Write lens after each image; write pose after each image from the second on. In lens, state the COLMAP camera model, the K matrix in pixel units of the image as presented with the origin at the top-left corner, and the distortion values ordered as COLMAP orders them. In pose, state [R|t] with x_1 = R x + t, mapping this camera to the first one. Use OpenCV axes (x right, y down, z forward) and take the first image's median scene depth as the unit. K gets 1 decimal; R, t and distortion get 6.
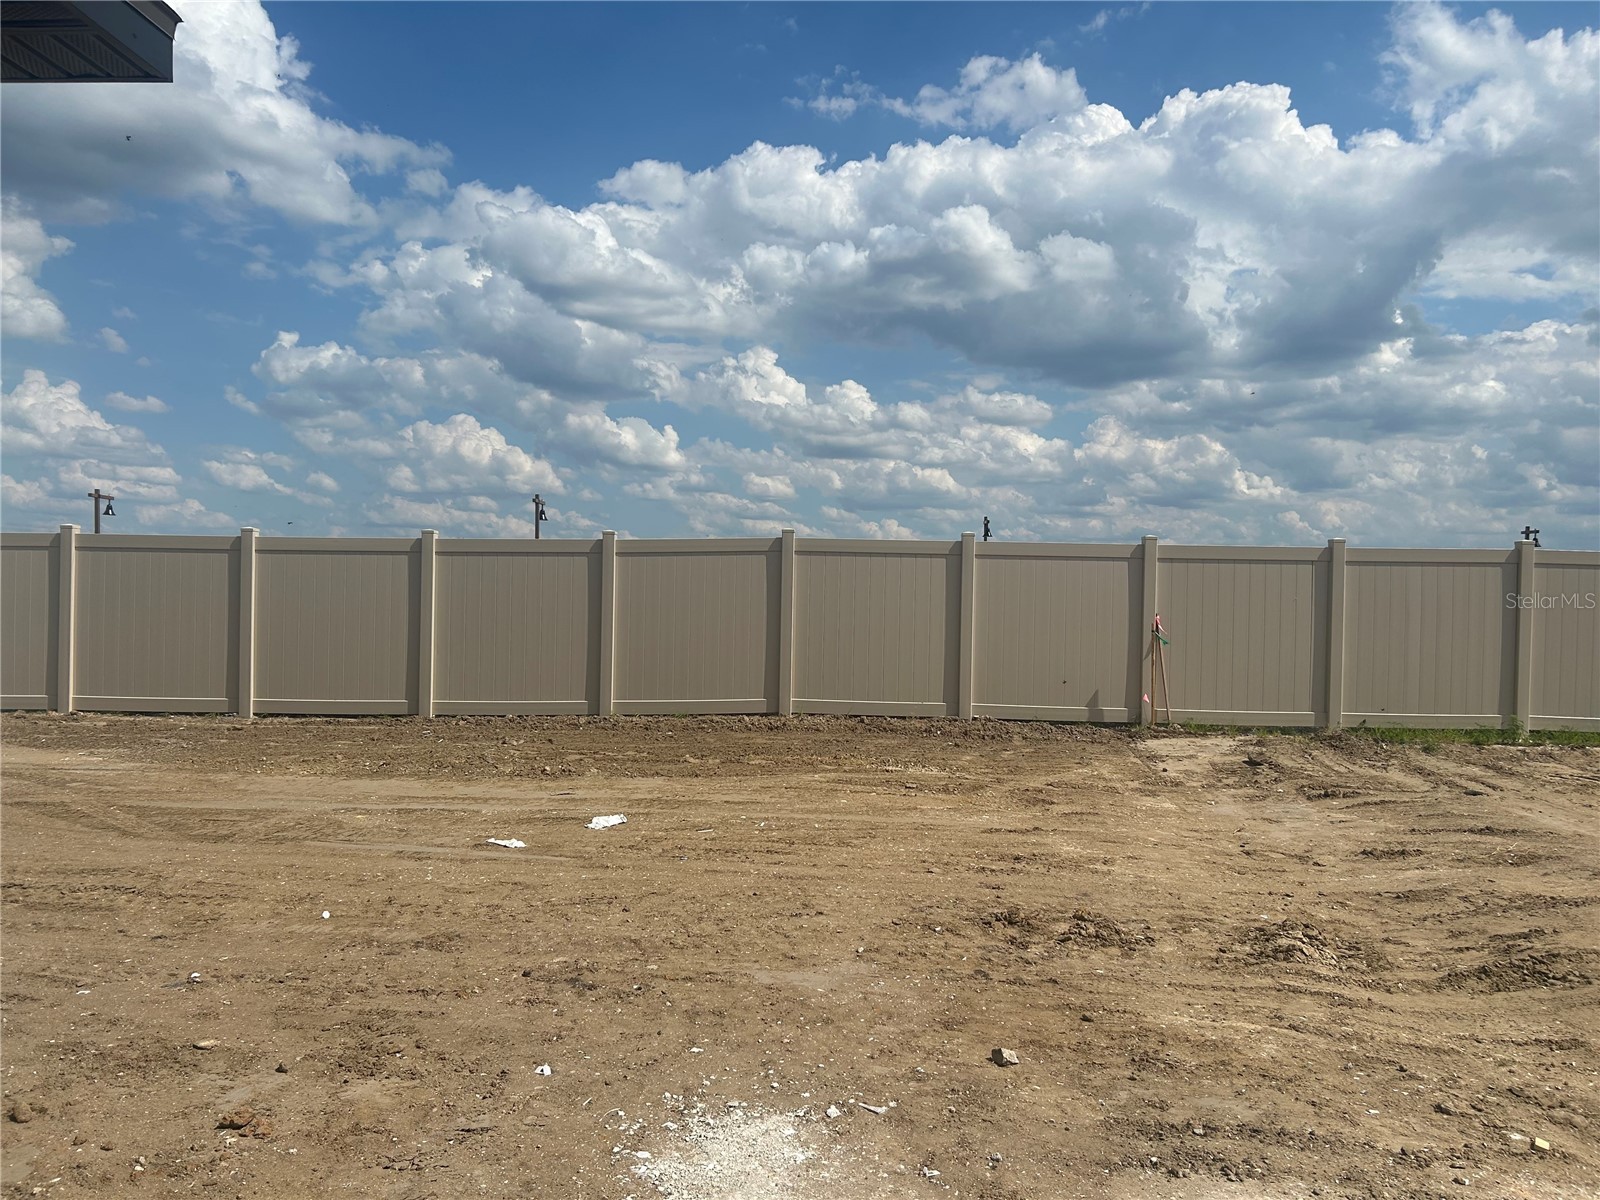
lens RADIAL K [[1208.2, 0, 800.0], [0, 1208.2, 600.0], [0, 0, 1]] dist [-0.004121, -0.004907]
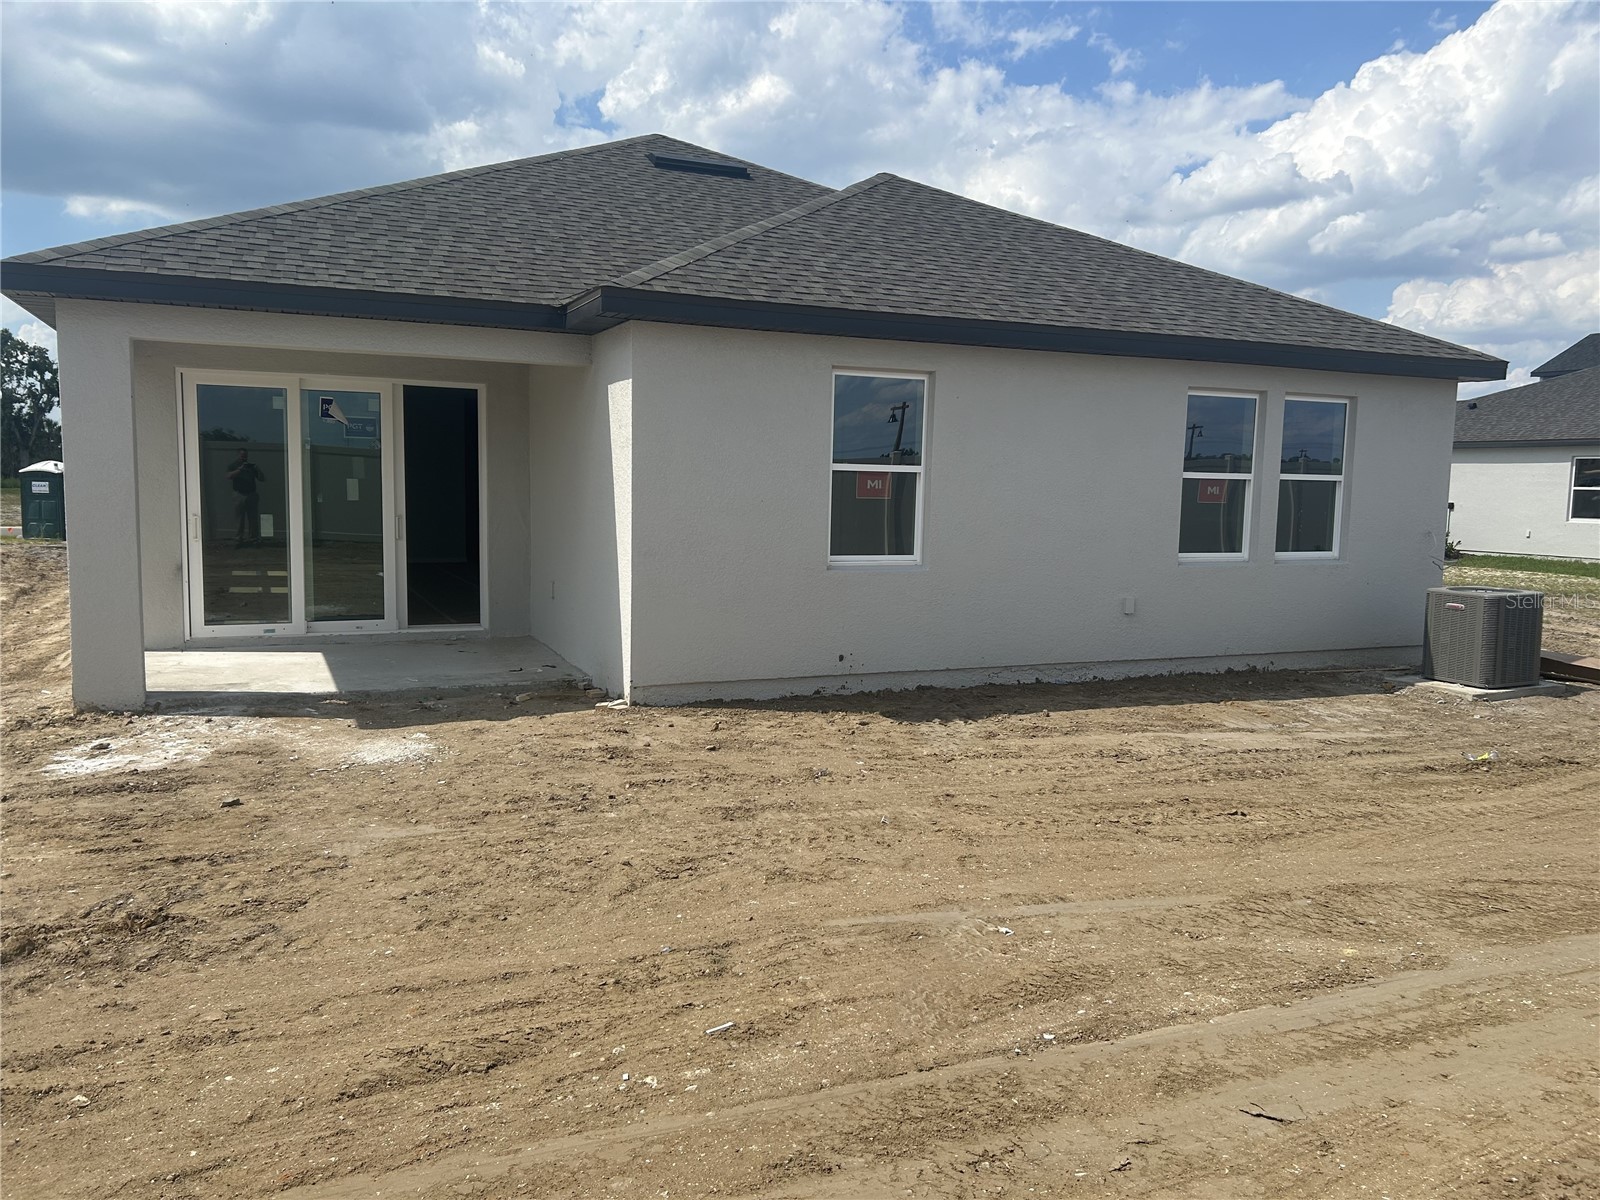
lens RADIAL K [[1208.2, 0, 800.0], [0, 1208.2, 600.0], [0, 0, 1]] dist [-0.004121, -0.004907]
pose [[-0.902028, 0.007542, -0.431612, 0.146957], [-0.035290, 0.995212, 0.091143, -0.026600], [0.430233, 0.097445, -0.897443, 2.180350]]
